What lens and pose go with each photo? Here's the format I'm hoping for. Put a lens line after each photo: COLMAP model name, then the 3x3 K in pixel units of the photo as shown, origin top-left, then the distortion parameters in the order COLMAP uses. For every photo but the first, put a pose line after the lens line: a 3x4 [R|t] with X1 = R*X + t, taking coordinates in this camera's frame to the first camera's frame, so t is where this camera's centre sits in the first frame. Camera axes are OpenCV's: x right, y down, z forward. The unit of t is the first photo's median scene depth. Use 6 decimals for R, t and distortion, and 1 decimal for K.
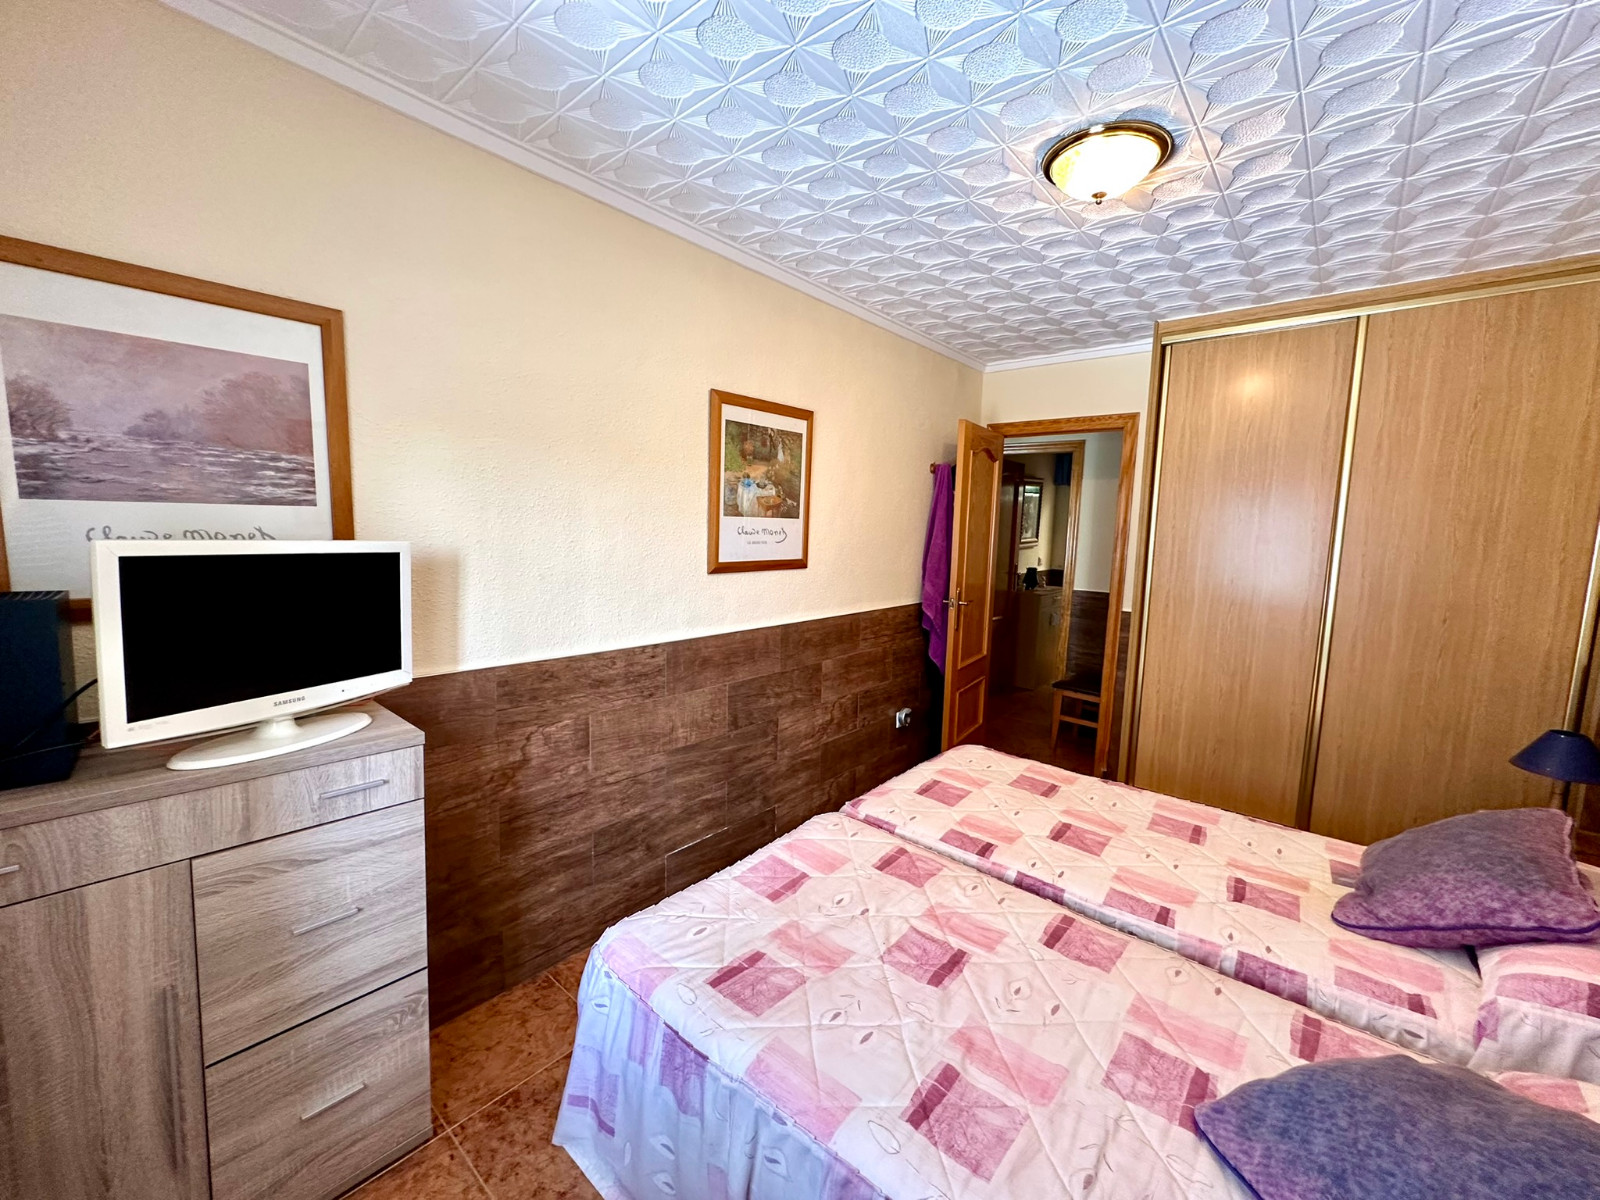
lens RADIAL K [[638.7, 0, 800.0], [0, 638.7, 600.0], [0, 0, 1]] dist [-0.002017, 0.000049]
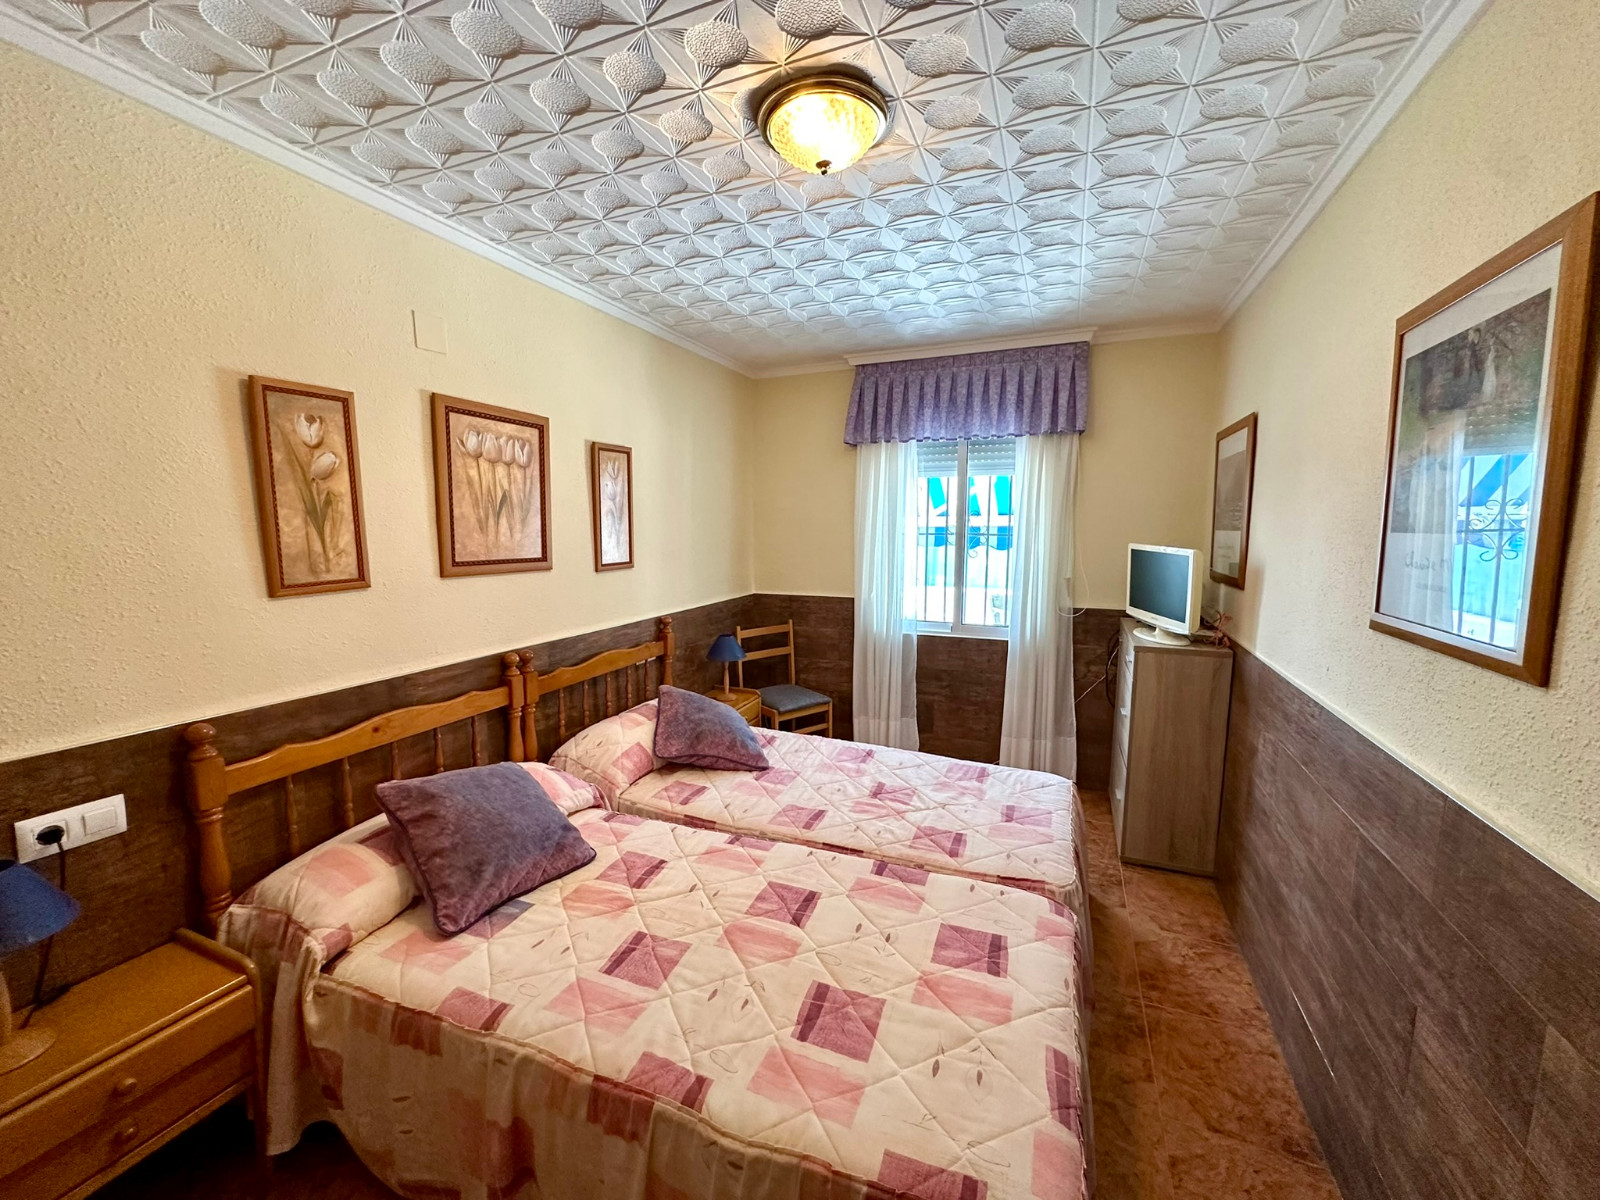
lens RADIAL K [[638.7, 0, 800.0], [0, 638.7, 600.0], [0, 0, 1]] dist [-0.002017, 0.000049]
pose [[-0.949307, 0.008080, -0.314246, 0.673918], [-0.065143, 0.972912, 0.221806, -0.199650], [0.307526, 0.231033, -0.923067, 1.675818]]
